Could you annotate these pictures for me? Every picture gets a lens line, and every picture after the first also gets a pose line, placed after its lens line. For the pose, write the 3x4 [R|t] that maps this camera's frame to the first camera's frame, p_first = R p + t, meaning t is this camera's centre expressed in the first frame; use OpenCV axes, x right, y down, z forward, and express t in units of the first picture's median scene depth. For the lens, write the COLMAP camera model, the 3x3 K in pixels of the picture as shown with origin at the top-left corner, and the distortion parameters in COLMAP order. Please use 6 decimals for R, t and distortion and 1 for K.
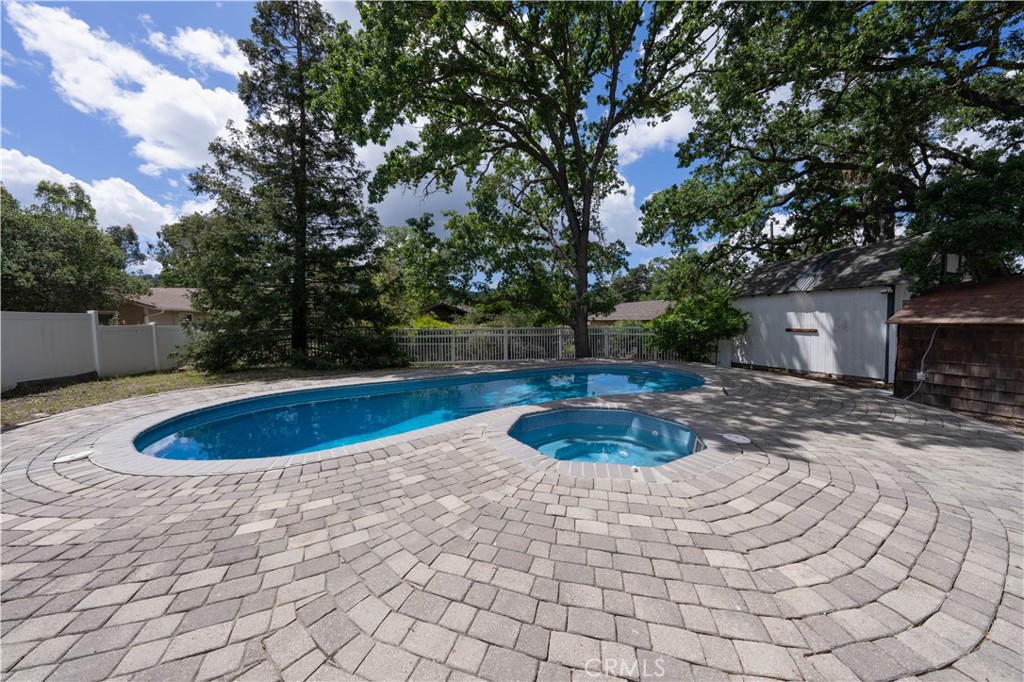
lens RADIAL K [[346.9, 0, 512.0], [0, 346.9, 341.0], [0, 0, 1]] dist [-0.000631, 0.000135]
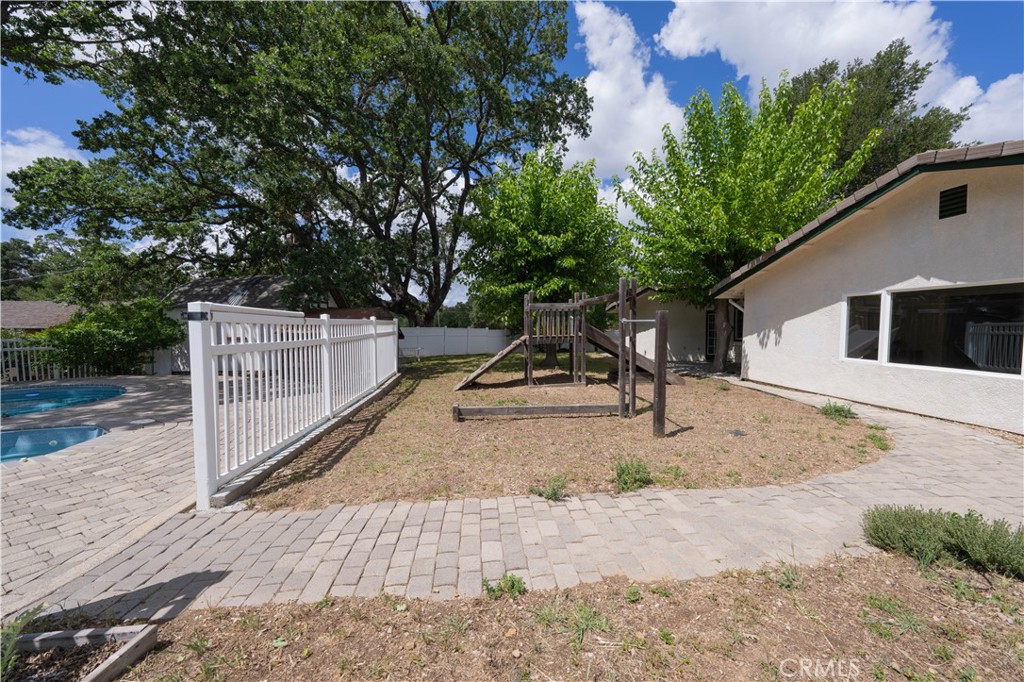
lens RADIAL K [[346.9, 0, 512.0], [0, 346.9, 341.0], [0, 0, 1]] dist [-0.000631, 0.000135]
pose [[0.259018, -0.034531, 0.965255, -0.078554], [0.052721, 0.998376, 0.021569, 0.003106], [-0.964433, 0.045302, 0.260418, -0.213875]]
